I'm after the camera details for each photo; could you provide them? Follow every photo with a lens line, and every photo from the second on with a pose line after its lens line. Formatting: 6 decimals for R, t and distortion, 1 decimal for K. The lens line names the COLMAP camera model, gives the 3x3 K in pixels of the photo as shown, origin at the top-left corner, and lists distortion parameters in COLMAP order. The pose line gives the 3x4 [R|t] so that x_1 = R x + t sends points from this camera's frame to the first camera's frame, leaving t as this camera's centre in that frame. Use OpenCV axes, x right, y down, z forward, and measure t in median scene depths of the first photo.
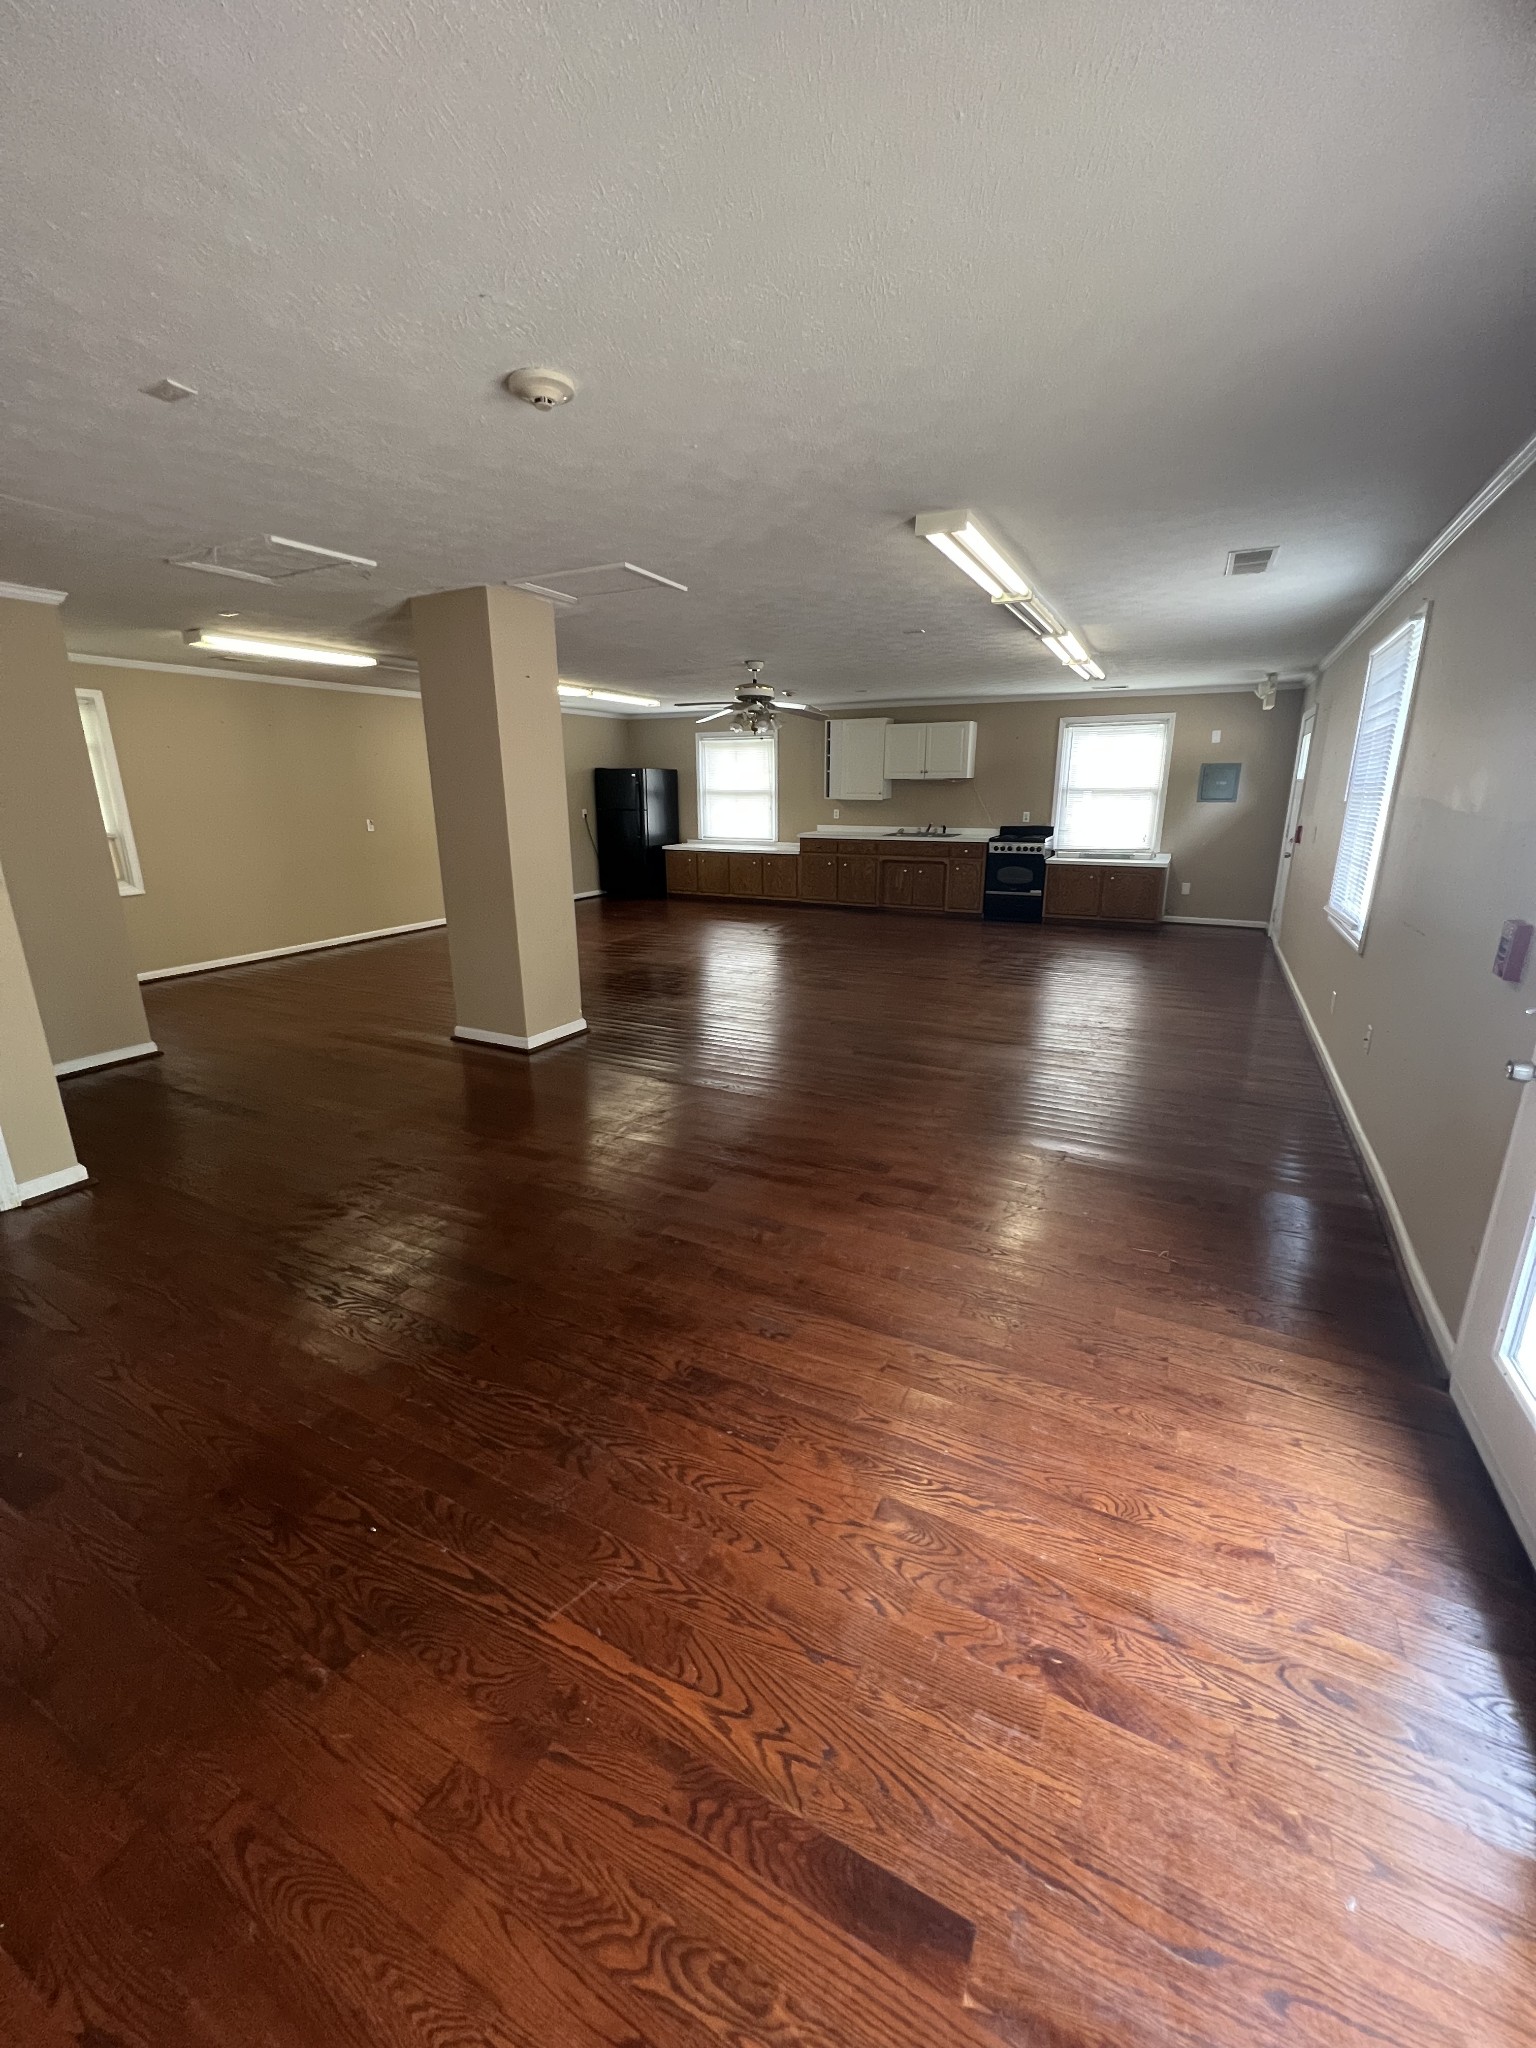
lens RADIAL K [[820.7, 0, 769.9], [0, 820.7, 1022.5], [0, 0, 1]] dist [-0.003140, 0.000211]
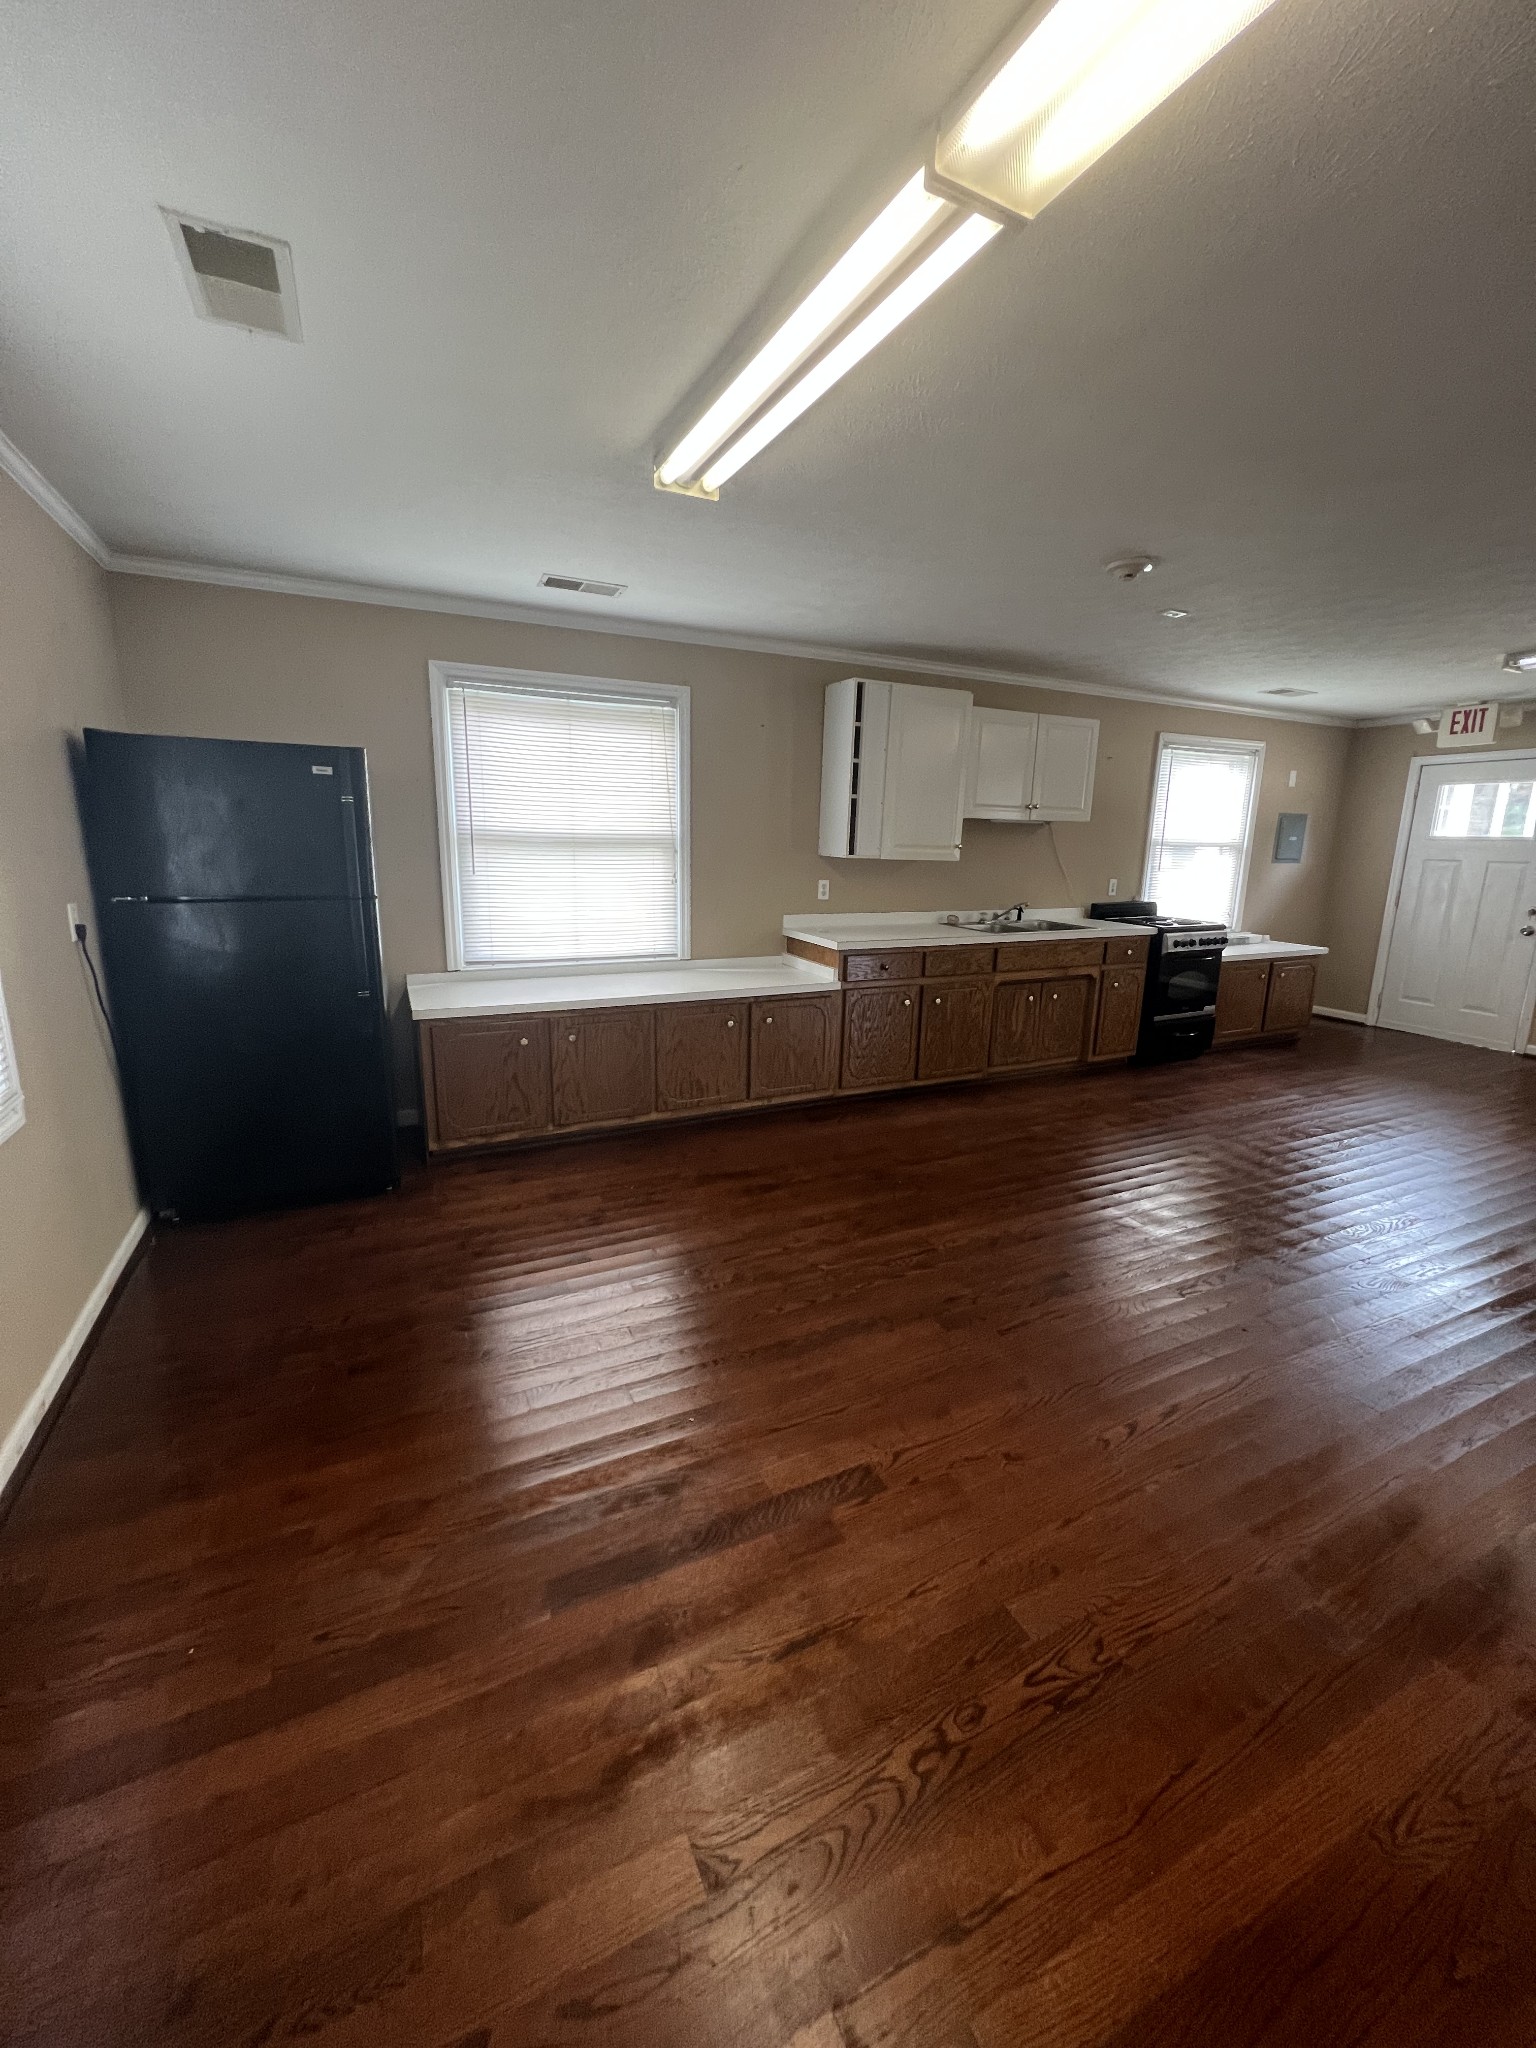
lens RADIAL K [[820.7, 0, 764.7], [0, 820.7, 1015.3], [0, 0, 1]] dist [-0.003140, 0.000211]
pose [[0.597960, -0.150945, 0.787185, -0.329006], [0.206184, 0.978025, 0.030917, -0.222062], [-0.774553, 0.143818, 0.615942, 0.809853]]
